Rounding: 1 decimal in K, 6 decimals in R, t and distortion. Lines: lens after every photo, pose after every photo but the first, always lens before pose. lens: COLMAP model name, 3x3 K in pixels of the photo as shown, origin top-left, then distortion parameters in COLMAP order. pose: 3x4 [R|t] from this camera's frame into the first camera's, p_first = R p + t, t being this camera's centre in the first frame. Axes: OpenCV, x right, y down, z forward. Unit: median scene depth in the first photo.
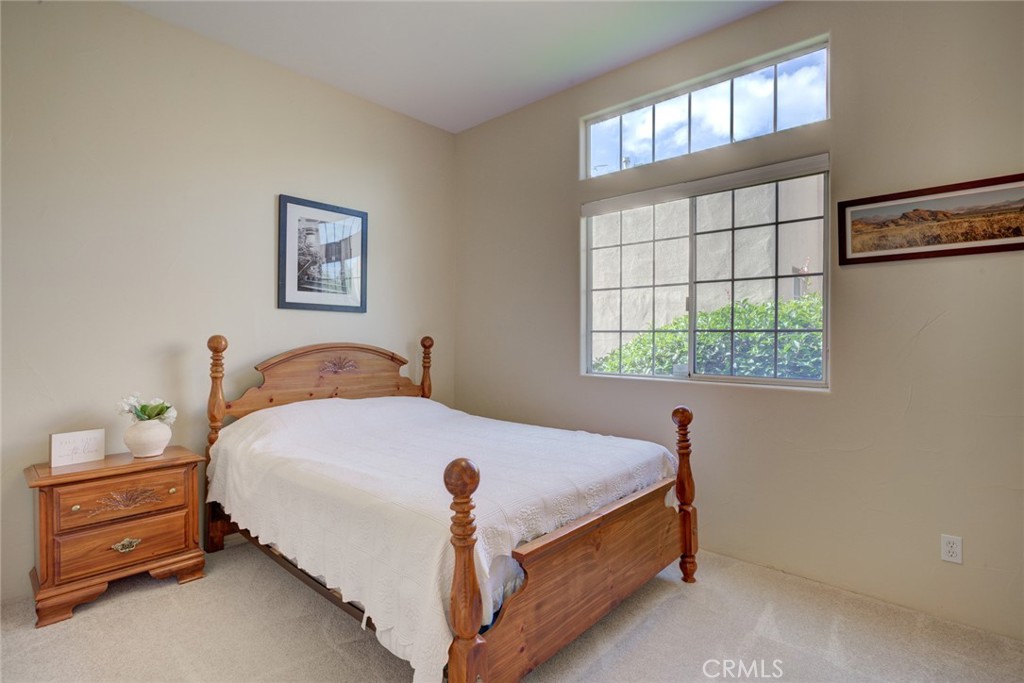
lens RADIAL K [[505.4, 0, 512.1], [0, 505.4, 340.9], [0, 0, 1]] dist [-0.019942, 0.006621]
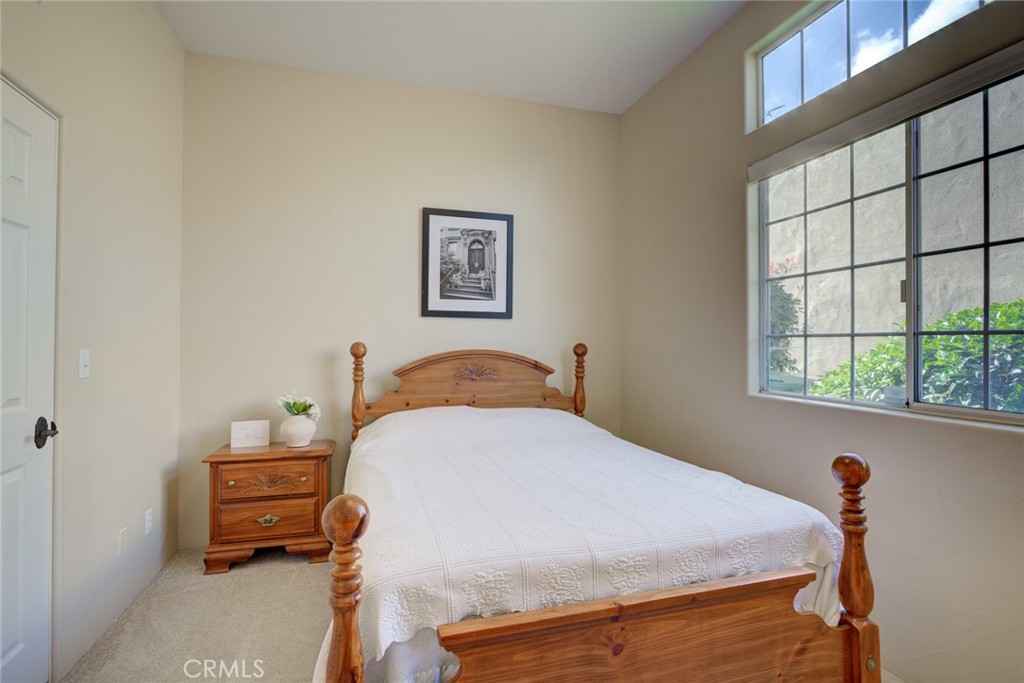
lens RADIAL K [[505.4, 0, 510.4], [0, 505.4, 341.9], [0, 0, 1]] dist [-0.019942, 0.006621]
pose [[0.854719, -0.003501, -0.519079, 0.301968], [-0.003467, 0.999916, -0.012454, 0.000200], [0.519080, 0.012445, 0.854635, 0.254727]]
